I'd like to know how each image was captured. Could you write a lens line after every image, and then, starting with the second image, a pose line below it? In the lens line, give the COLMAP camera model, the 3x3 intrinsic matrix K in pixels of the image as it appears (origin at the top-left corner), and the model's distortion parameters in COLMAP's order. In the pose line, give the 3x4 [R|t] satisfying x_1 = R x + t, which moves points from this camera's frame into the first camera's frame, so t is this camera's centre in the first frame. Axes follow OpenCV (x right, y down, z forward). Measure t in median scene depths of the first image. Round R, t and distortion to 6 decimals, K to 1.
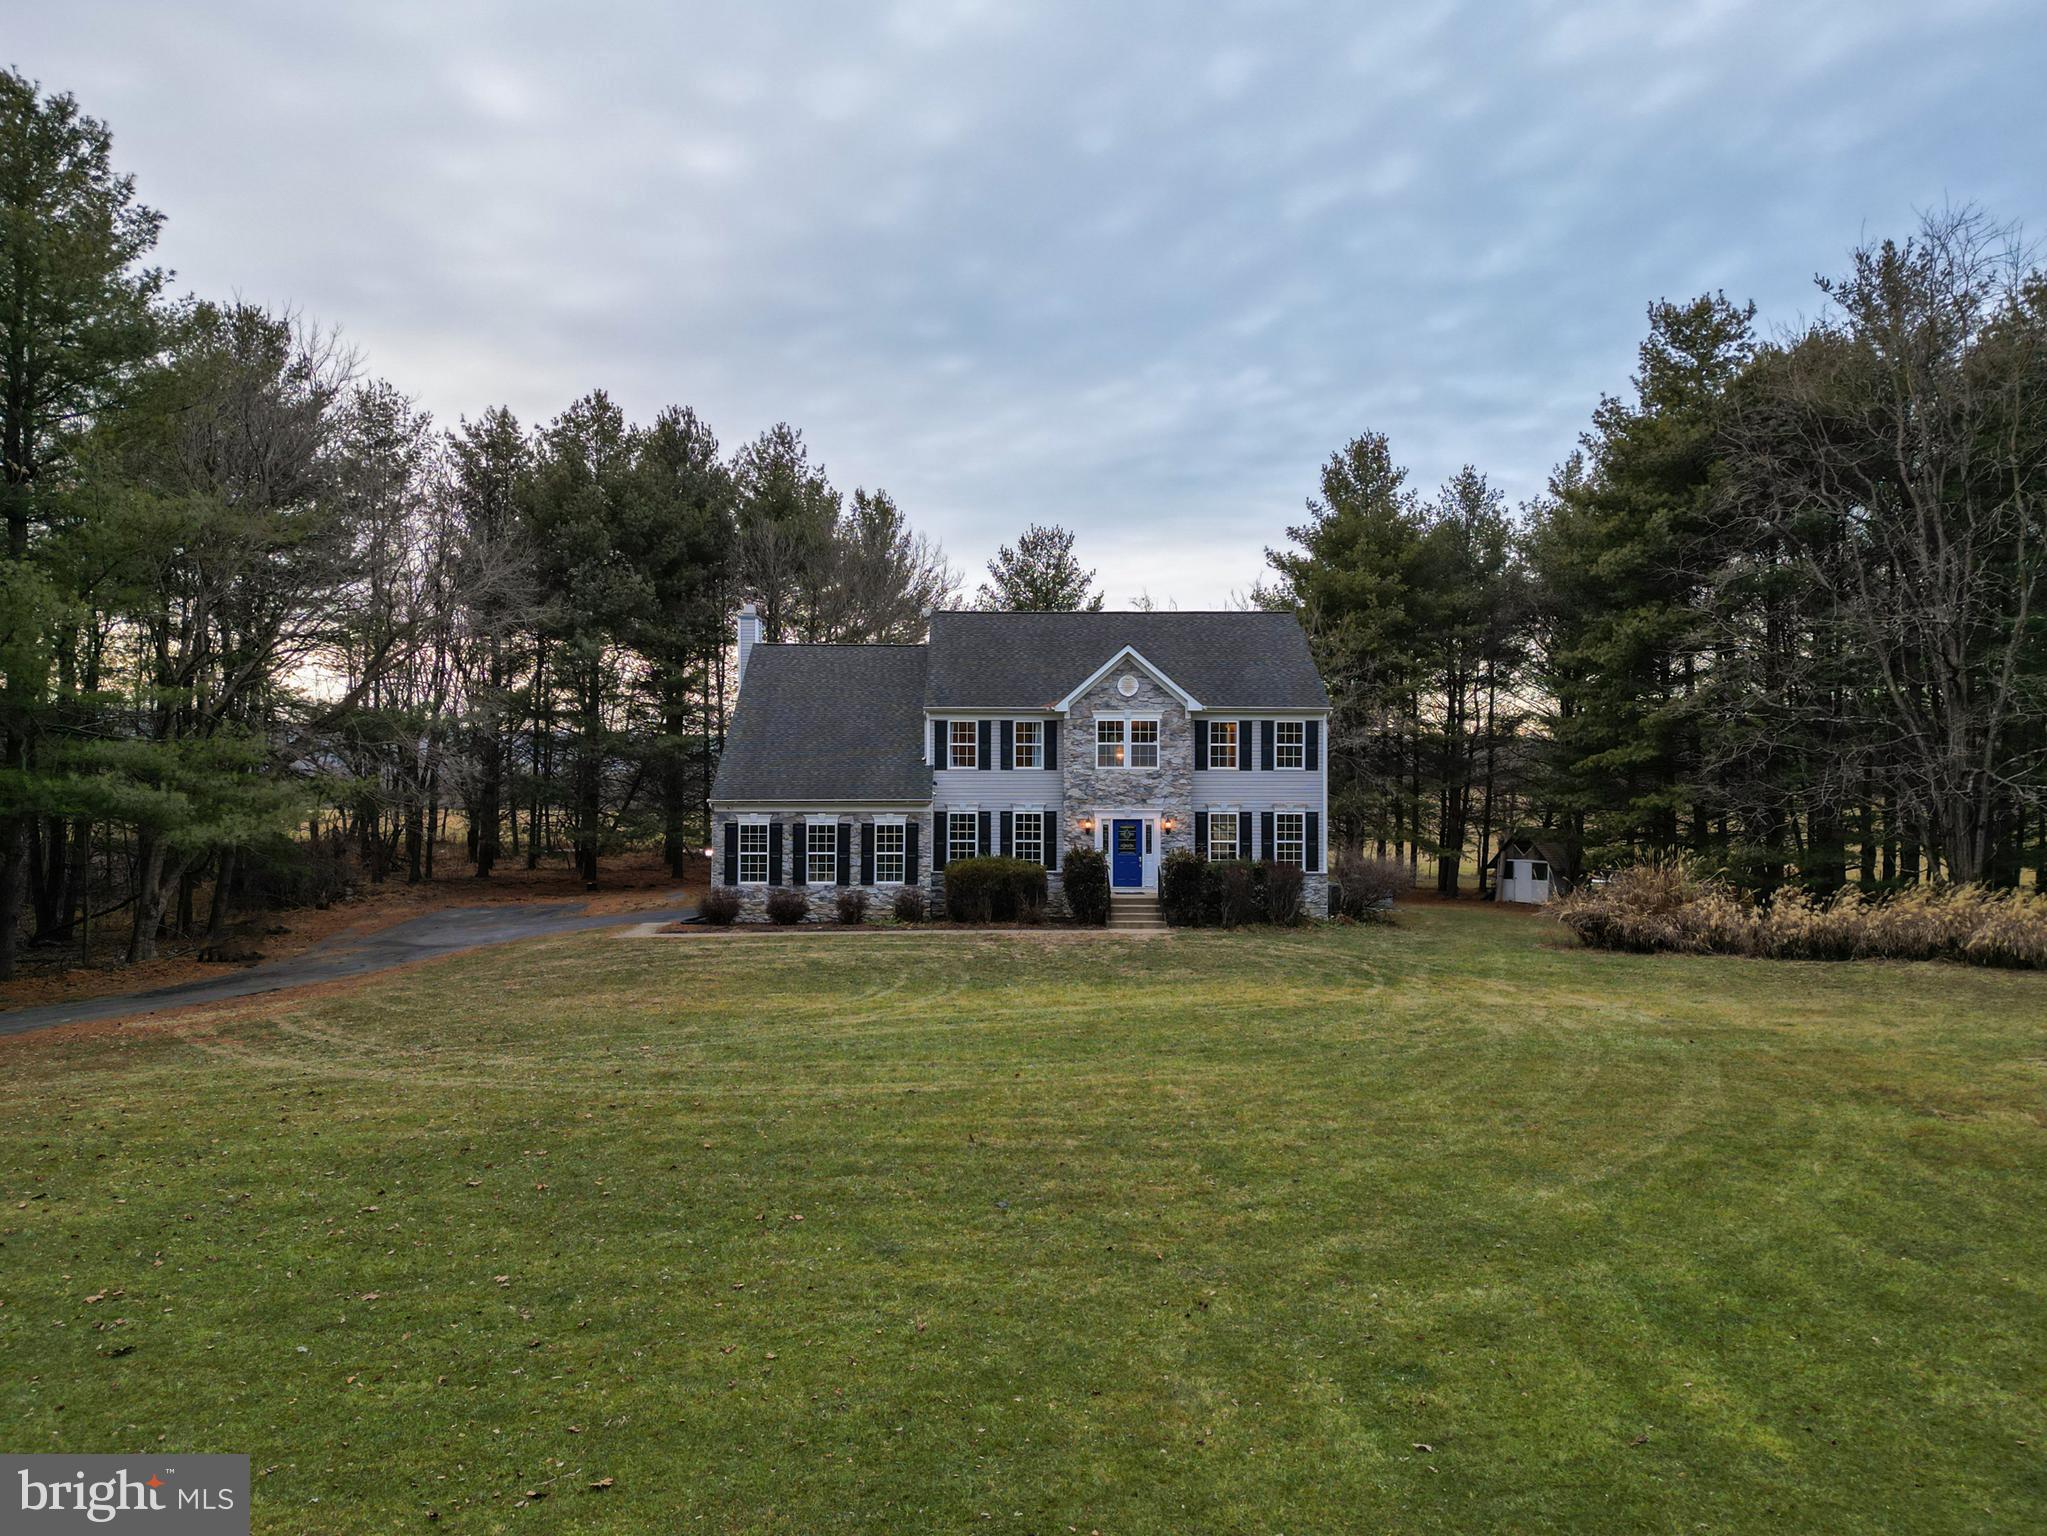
lens RADIAL K [[1423.6, 0, 1023.5], [0, 1423.6, 768.0], [0, 0, 1]] dist [0.128533, -0.204769]
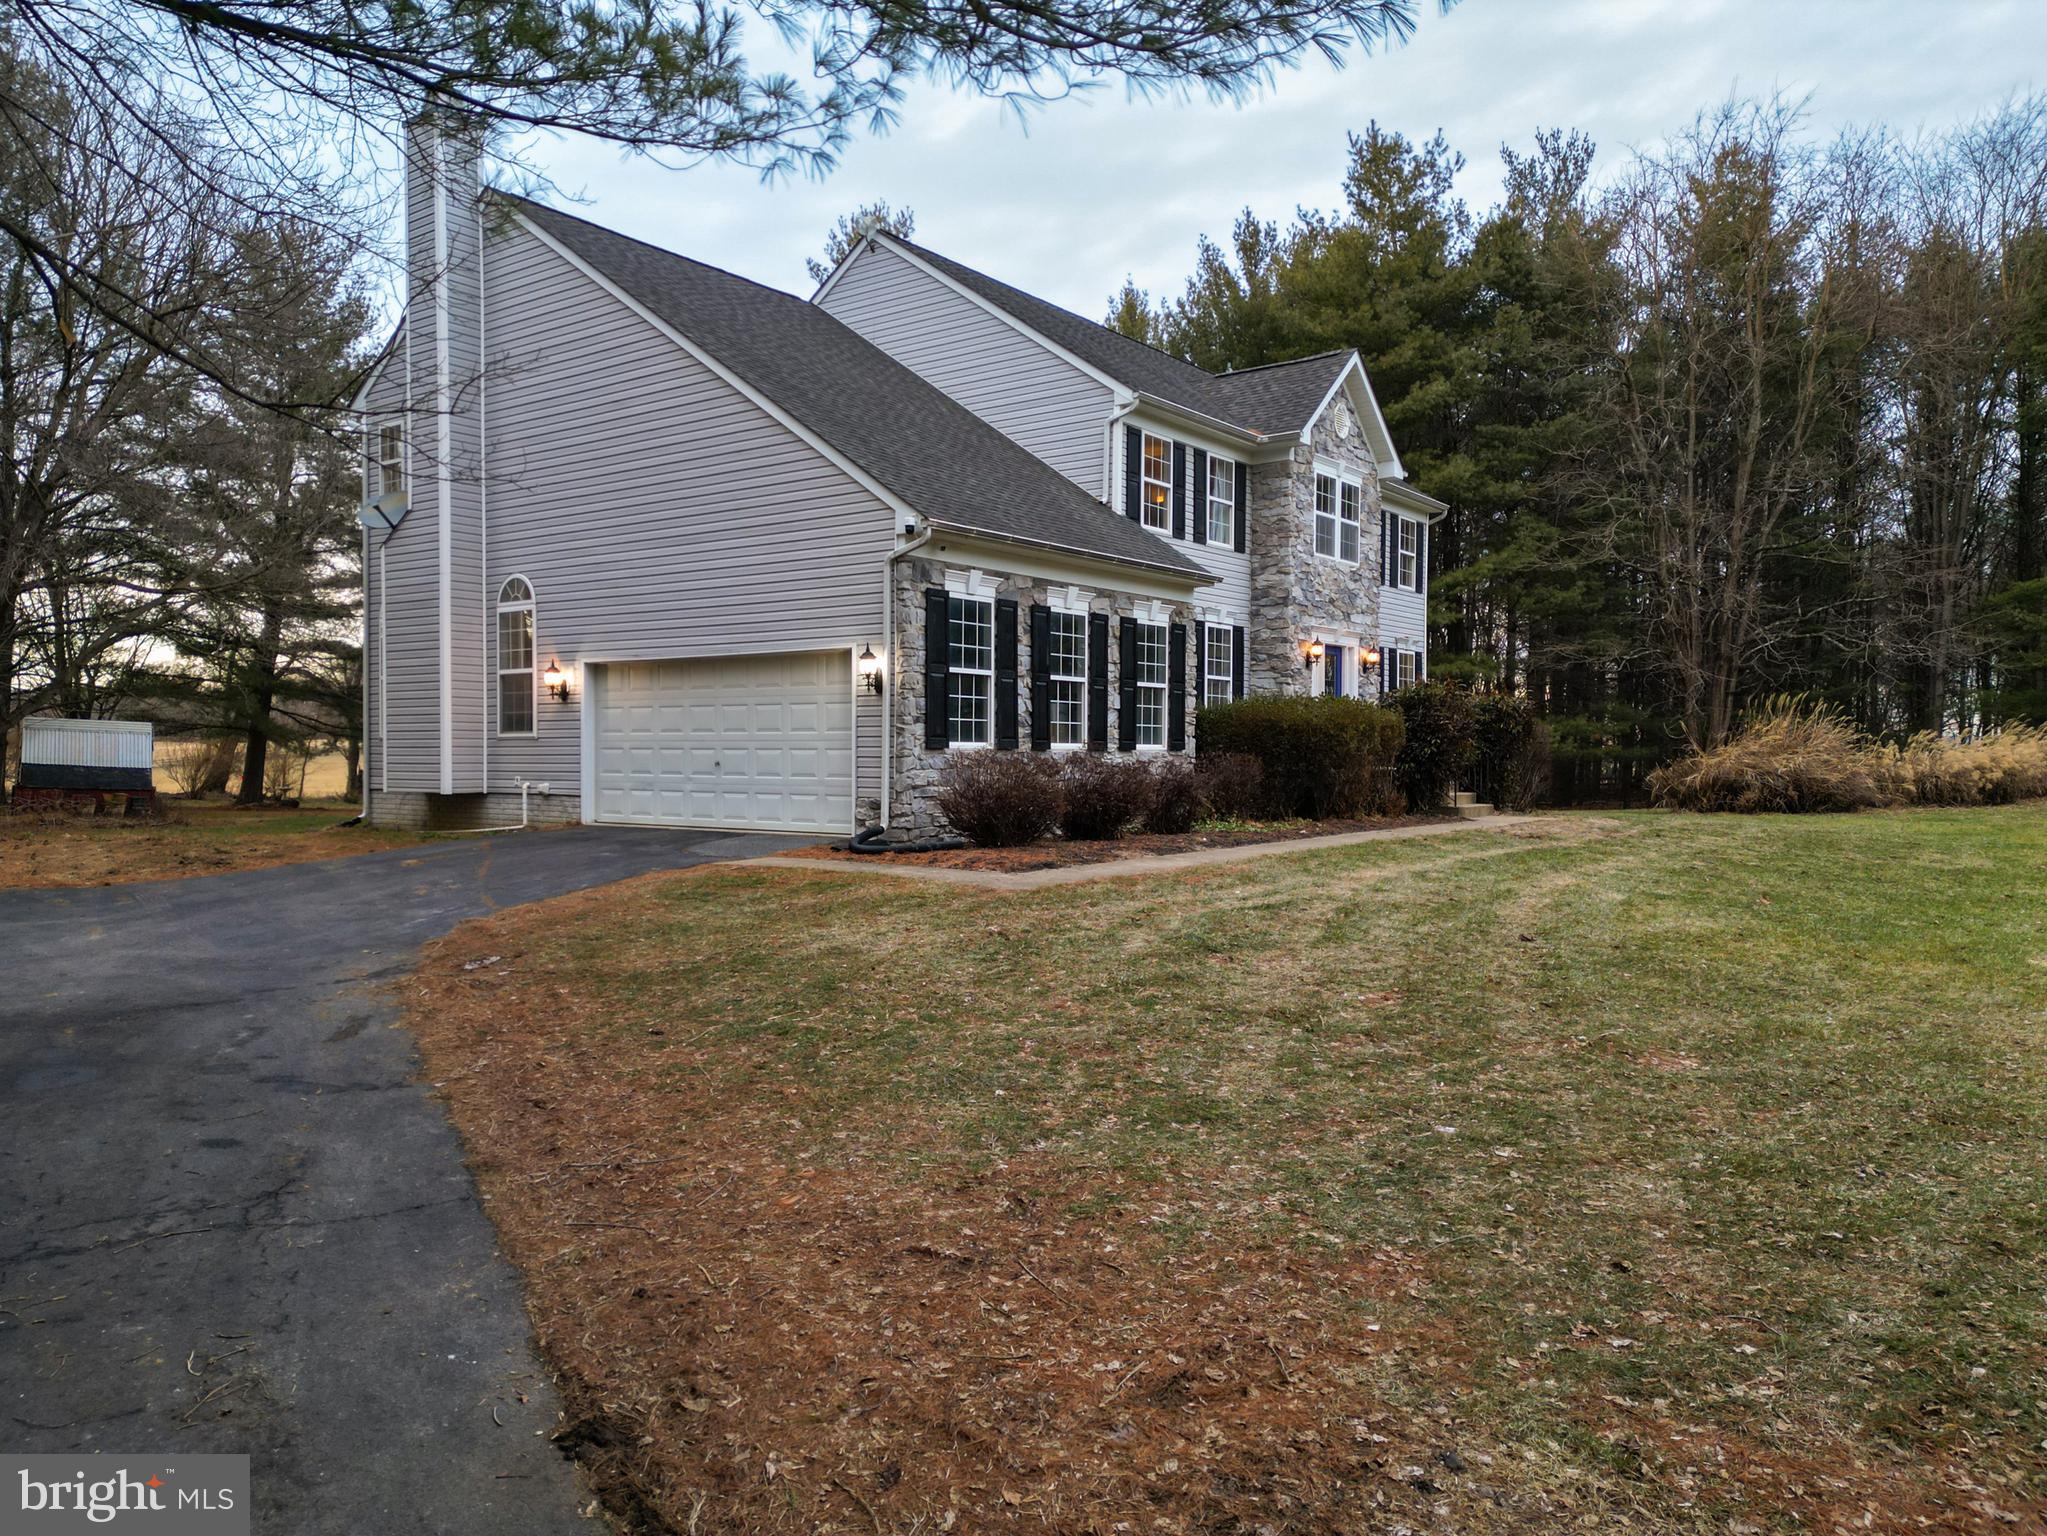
lens RADIAL K [[1423.6, 0, 1023.5], [0, 1423.6, 768.0], [0, 0, 1]] dist [0.128533, -0.204769]
pose [[0.617112, -0.009080, 0.786823, -0.485034], [-0.010967, 0.999737, 0.020139, 0.077107], [-0.786799, -0.021057, 0.616850, 0.728814]]
